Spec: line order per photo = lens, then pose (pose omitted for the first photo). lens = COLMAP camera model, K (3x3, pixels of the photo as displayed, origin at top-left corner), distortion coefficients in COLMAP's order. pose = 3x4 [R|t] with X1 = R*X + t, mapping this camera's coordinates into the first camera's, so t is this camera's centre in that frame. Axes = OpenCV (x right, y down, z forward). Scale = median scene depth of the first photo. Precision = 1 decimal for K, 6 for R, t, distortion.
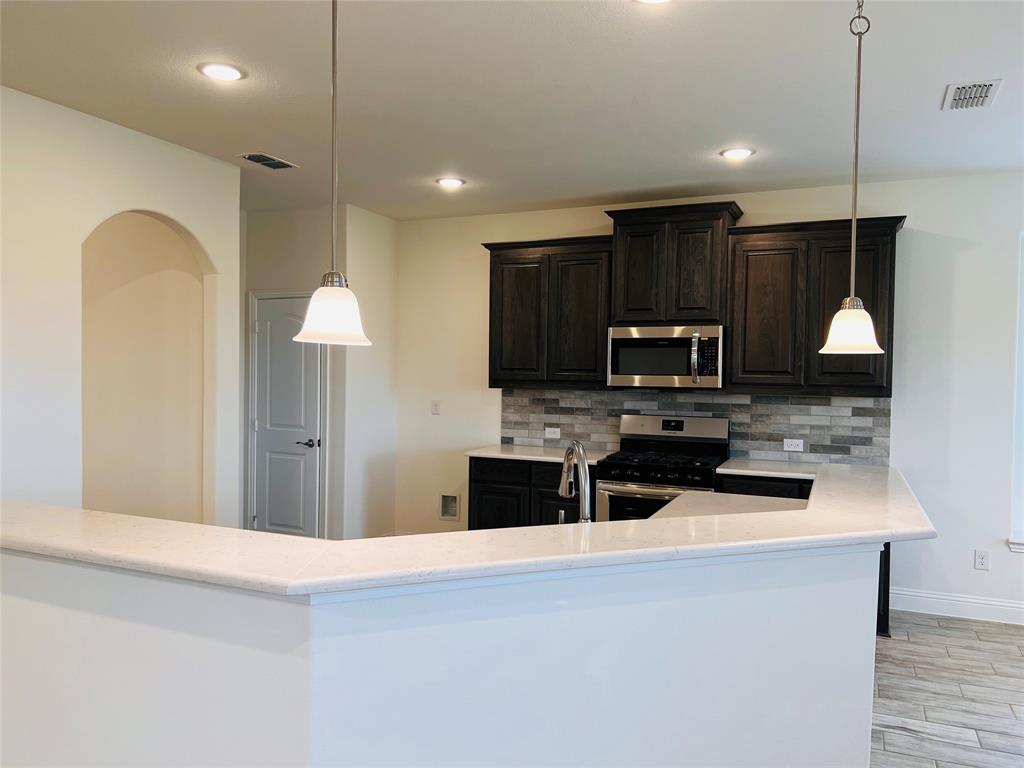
lens RADIAL K [[769.6, 0, 505.1], [0, 769.6, 391.6], [0, 0, 1]] dist [0.055183, -0.067686]
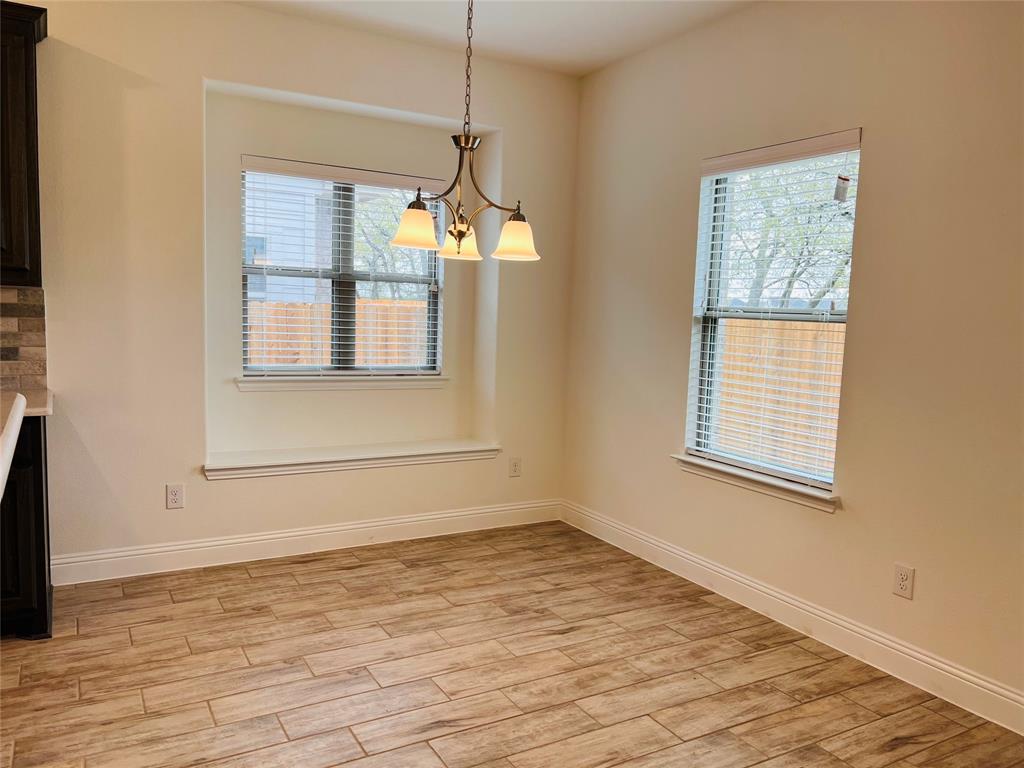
lens RADIAL K [[769.6, 0, 506.6], [0, 769.6, 384.7], [0, 0, 1]] dist [0.055183, -0.067686]
pose [[0.594502, -0.075211, 0.800569, 0.181615], [-0.003267, 0.995382, 0.095940, 0.024933], [-0.804087, -0.059652, 0.591511, 0.256638]]
